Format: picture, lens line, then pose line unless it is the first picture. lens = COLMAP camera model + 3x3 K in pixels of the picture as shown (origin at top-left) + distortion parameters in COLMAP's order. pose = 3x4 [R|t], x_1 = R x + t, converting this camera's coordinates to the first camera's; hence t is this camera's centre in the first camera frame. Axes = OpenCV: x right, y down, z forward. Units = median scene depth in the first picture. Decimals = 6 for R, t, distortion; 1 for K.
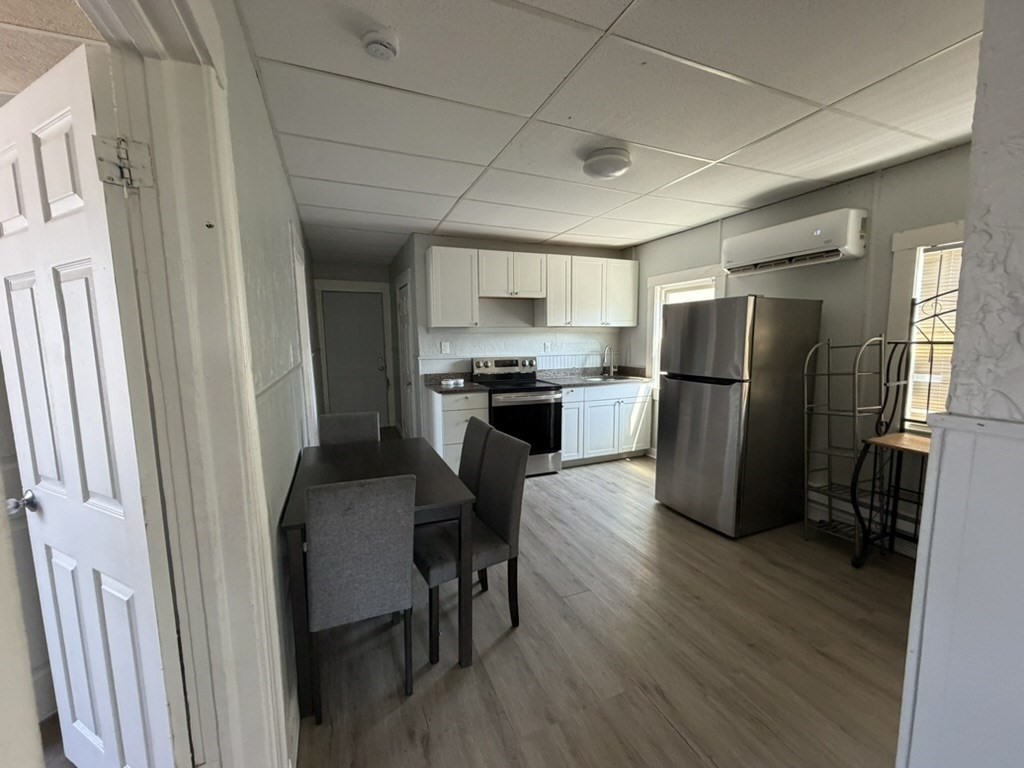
lens RADIAL K [[408.1, 0, 507.5], [0, 408.1, 385.0], [0, 0, 1]] dist [0.002217, 0.000016]
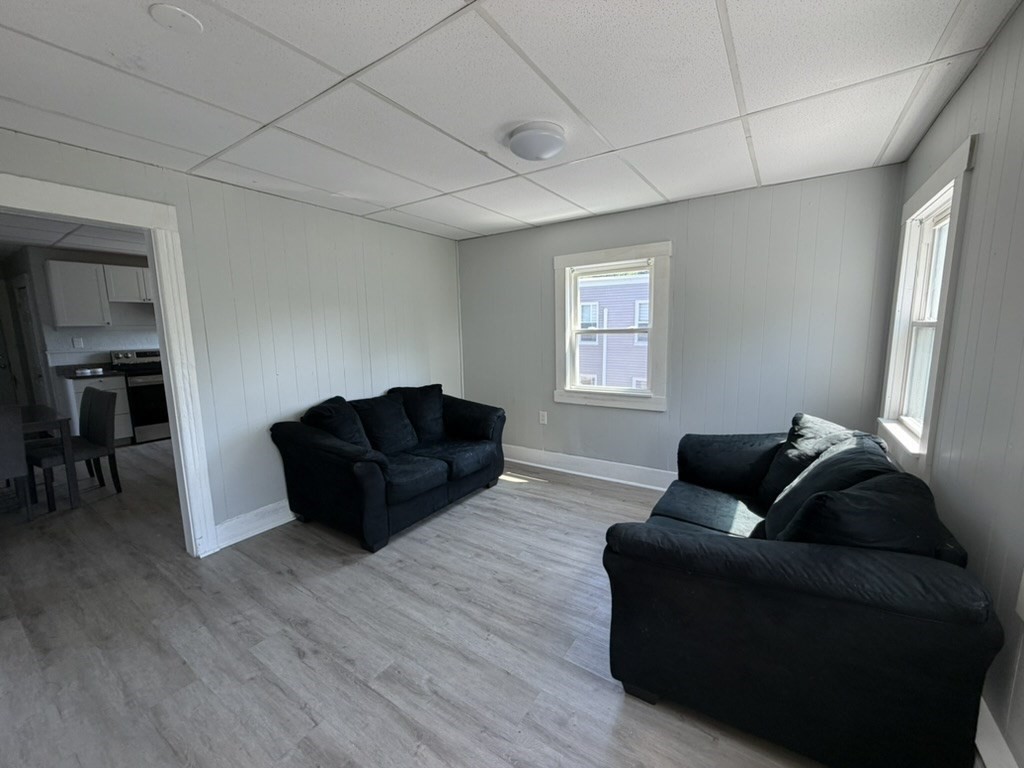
lens RADIAL K [[408.1, 0, 515.0], [0, 408.1, 387.7], [0, 0, 1]] dist [0.002217, 0.000016]
pose [[0.834498, -0.080649, 0.545077, 0.258776], [0.070374, 0.996729, 0.039735, 0.084079], [-0.546499, 0.005201, 0.837444, -0.726823]]
